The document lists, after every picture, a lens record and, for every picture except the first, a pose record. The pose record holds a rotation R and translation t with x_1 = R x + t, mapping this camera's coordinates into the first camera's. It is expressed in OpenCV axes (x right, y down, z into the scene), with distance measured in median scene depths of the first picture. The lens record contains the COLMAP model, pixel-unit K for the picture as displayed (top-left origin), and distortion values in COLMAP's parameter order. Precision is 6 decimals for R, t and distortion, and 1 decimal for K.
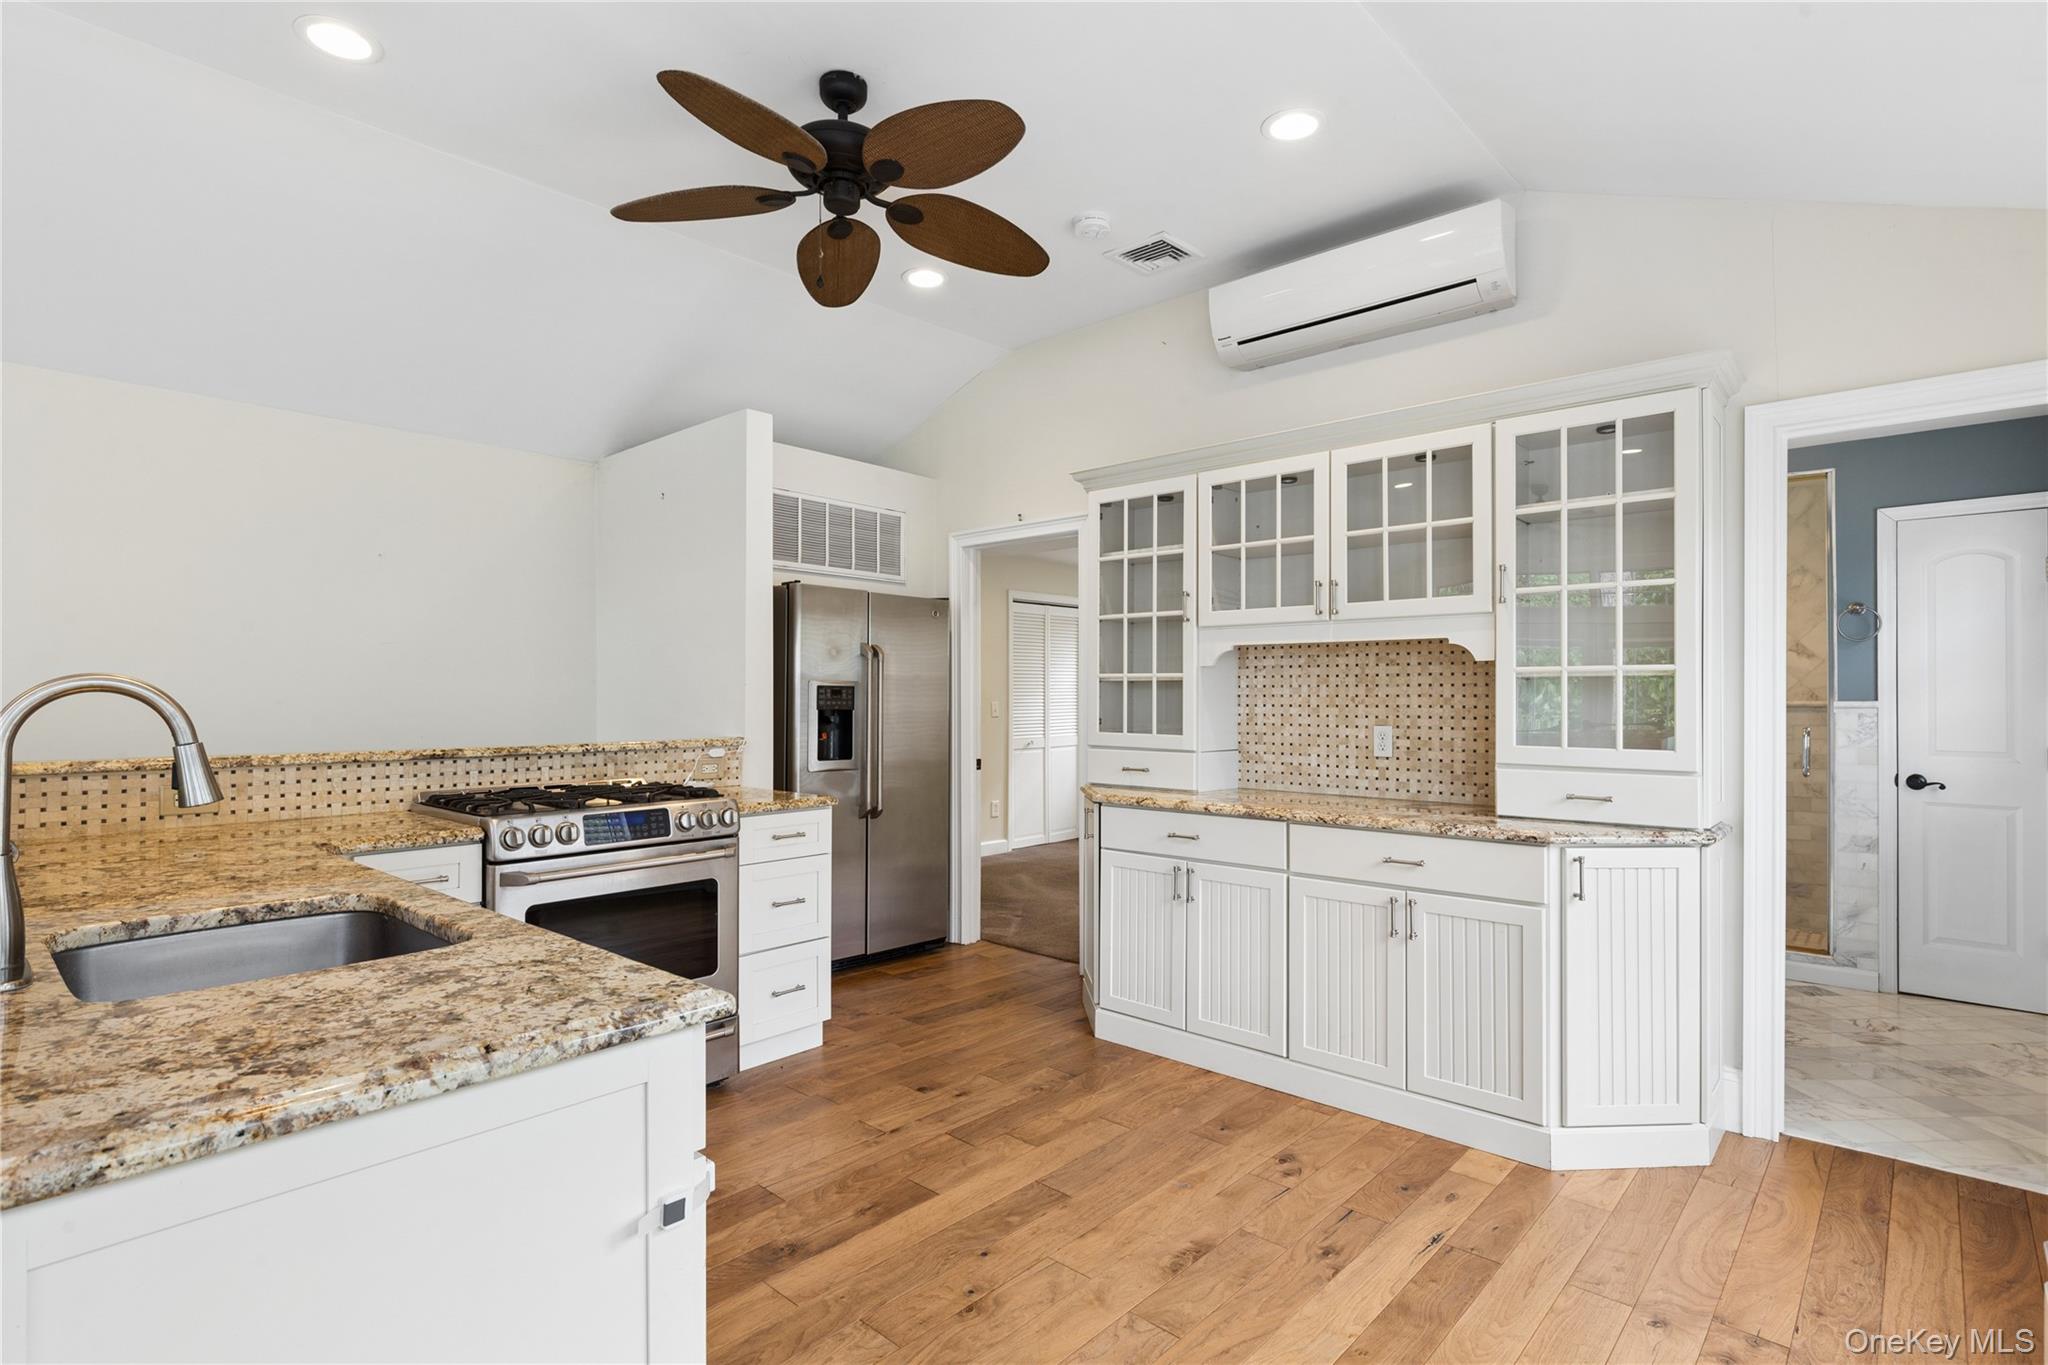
lens RADIAL K [[1011.0, 0, 1021.6], [0, 1011.0, 689.5], [0, 0, 1]] dist [-0.001901, 0.000636]
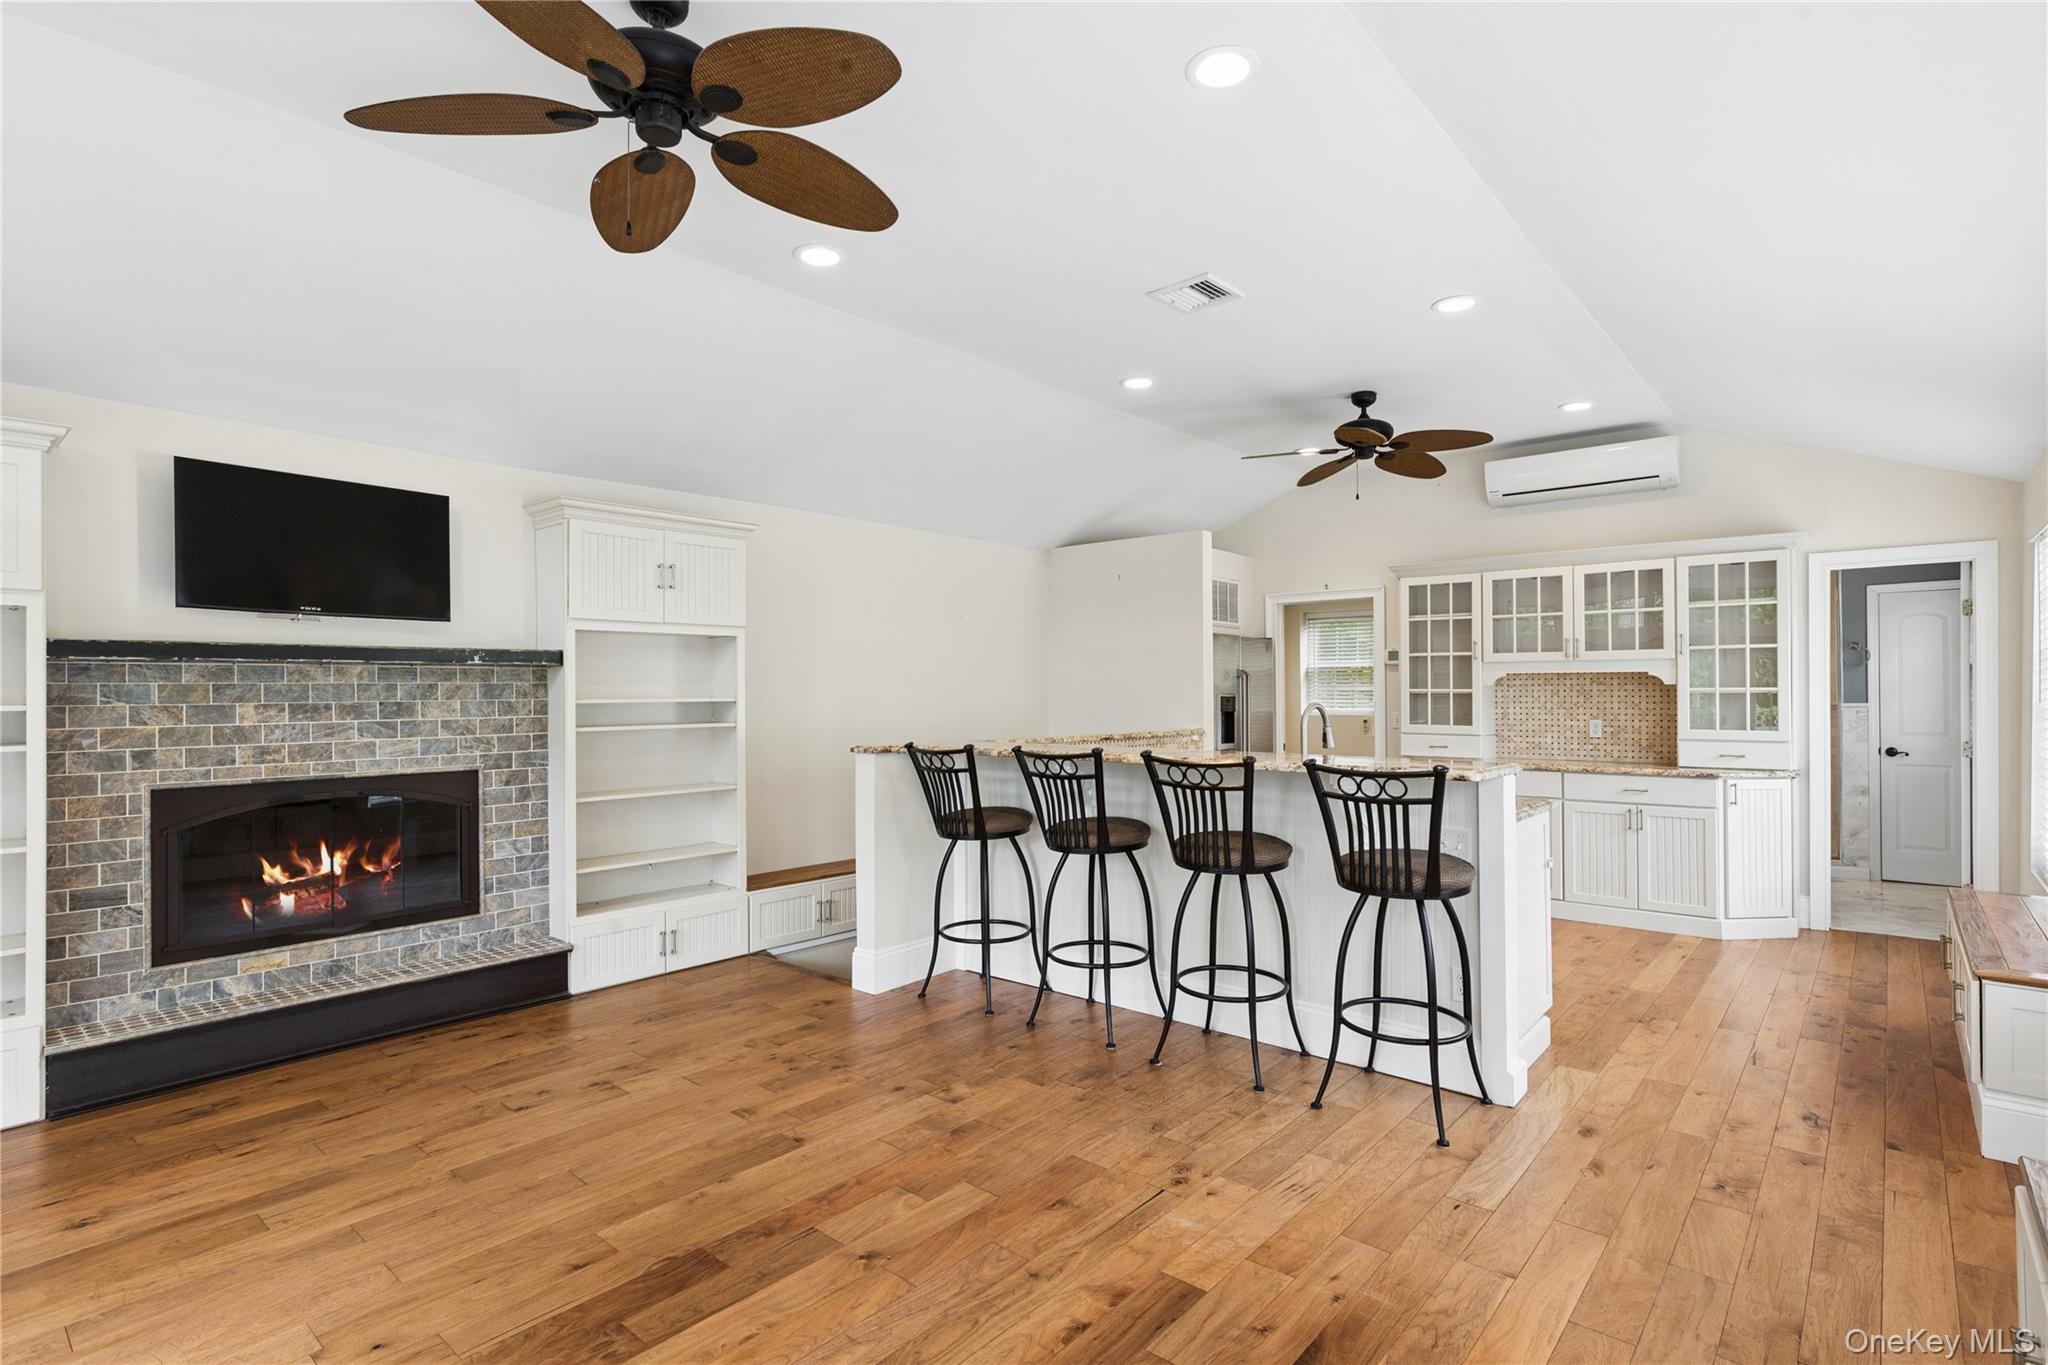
lens RADIAL K [[1011.0, 0, 1025.9], [0, 1011.0, 686.4], [0, 0, 1]] dist [-0.001901, 0.000636]
pose [[0.999583, -0.004255, 0.028576, -0.700067], [0.004323, 0.999988, -0.002309, -0.022617], [-0.028566, 0.002432, 0.999589, -0.742724]]
